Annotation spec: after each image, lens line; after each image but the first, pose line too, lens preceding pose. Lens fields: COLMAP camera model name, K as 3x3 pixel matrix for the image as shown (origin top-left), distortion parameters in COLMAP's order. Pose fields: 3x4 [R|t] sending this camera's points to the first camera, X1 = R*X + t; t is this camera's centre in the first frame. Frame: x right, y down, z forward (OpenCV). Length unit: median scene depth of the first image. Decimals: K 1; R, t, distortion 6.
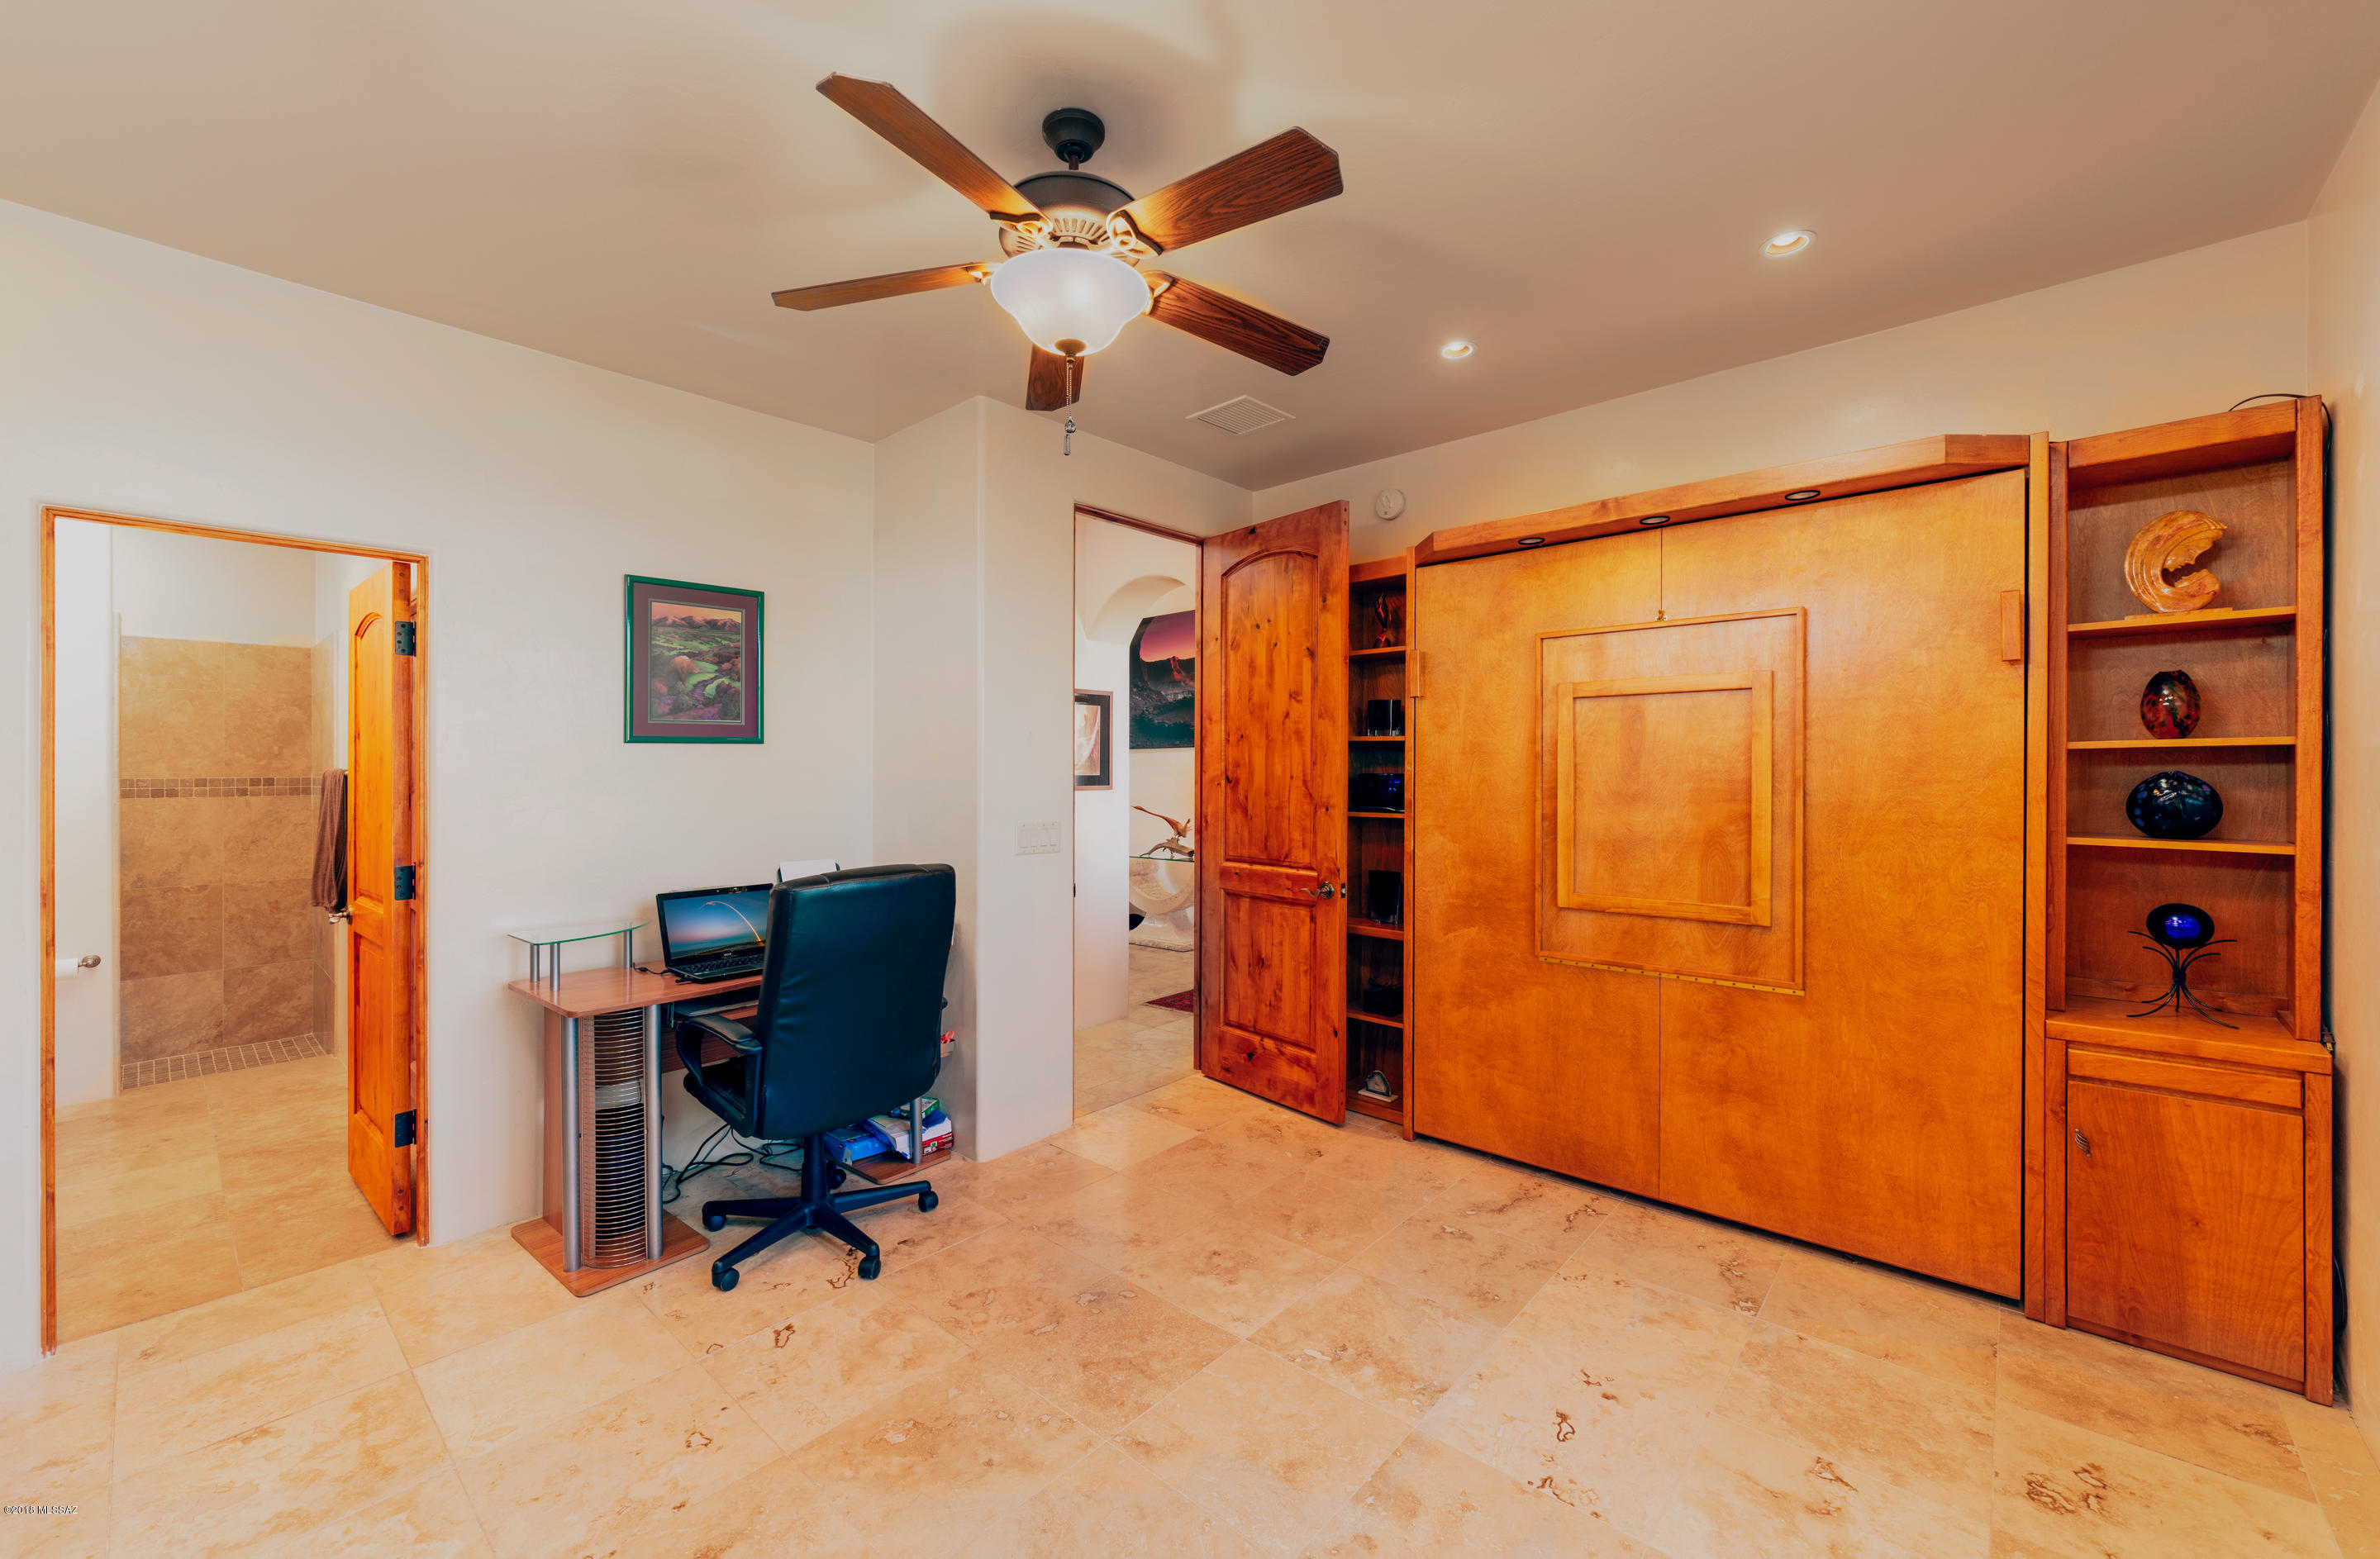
lens RADIAL K [[945.8, 0, 1190.0], [0, 945.8, 779.5], [0, 0, 1]] dist [-0.001279, -0.000289]
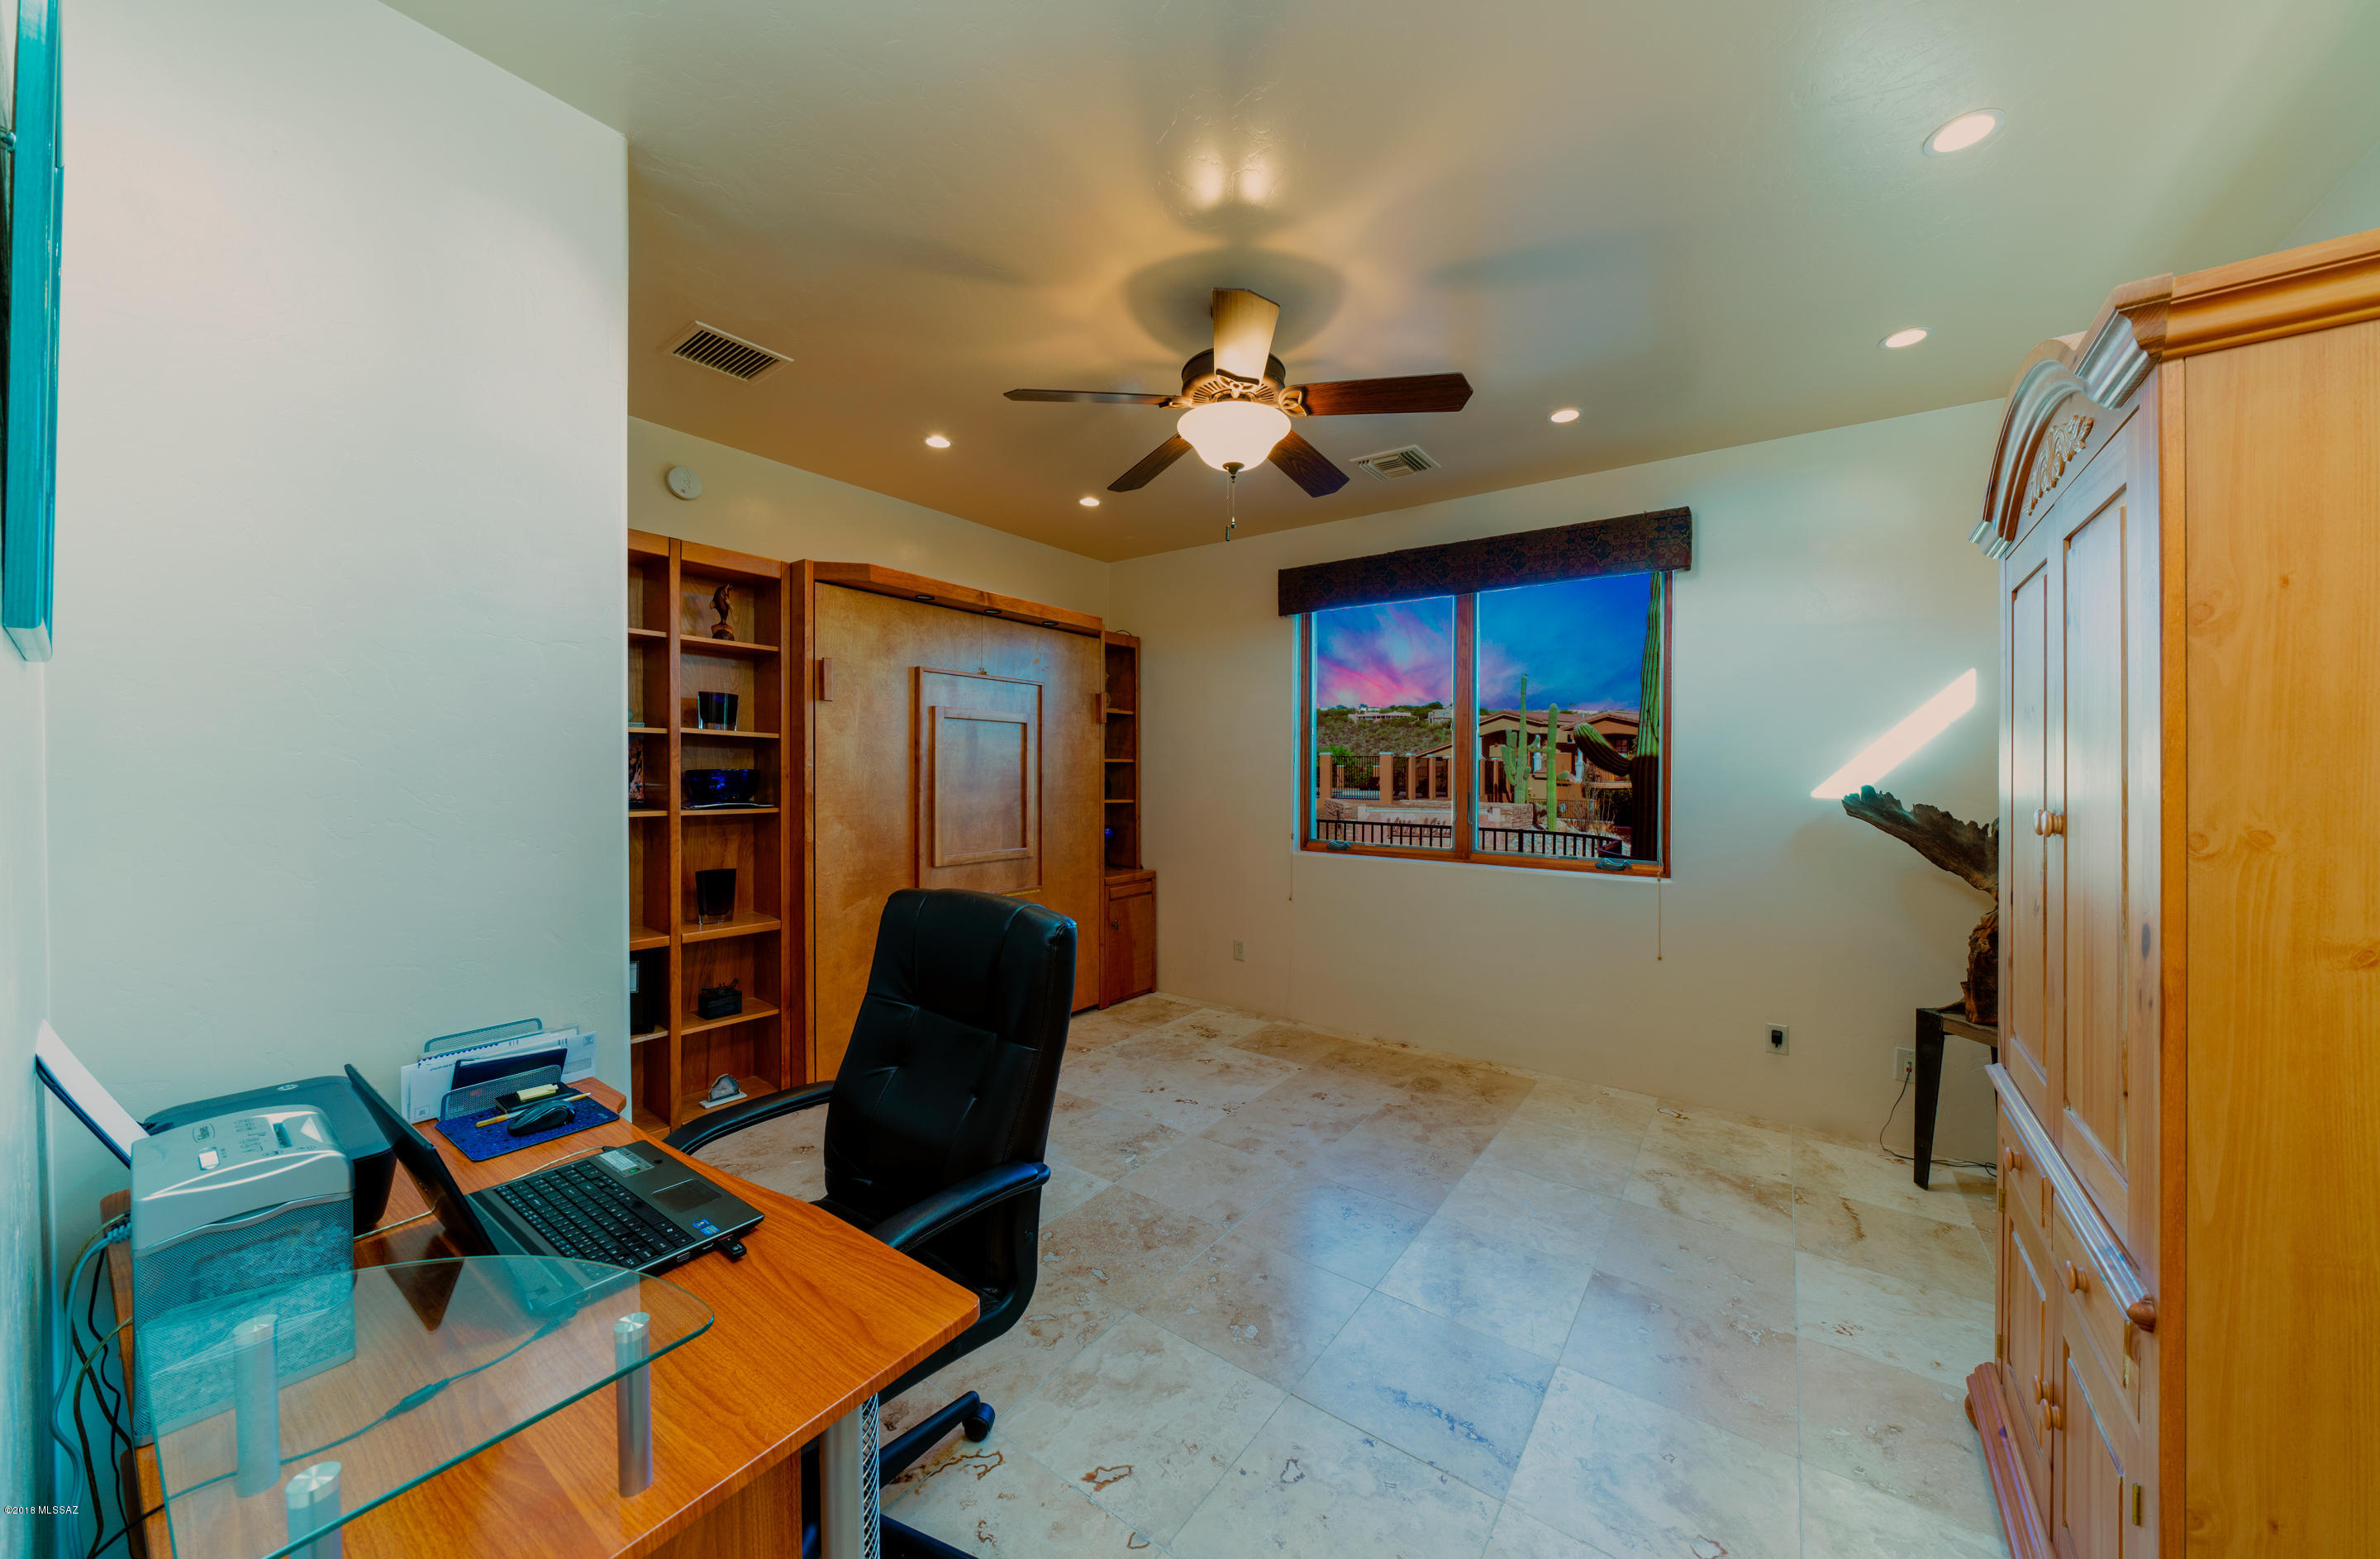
lens RADIAL K [[843.6, 0, 1166.6], [0, 843.6, 773.7], [0, 0, 1]] dist [-0.001895, -0.000183]
pose [[-0.103410, 0.001373, 0.994638, -1.111009], [-0.002392, 0.999996, -0.001629, -0.001767], [-0.994636, -0.002548, -0.103406, 0.997926]]
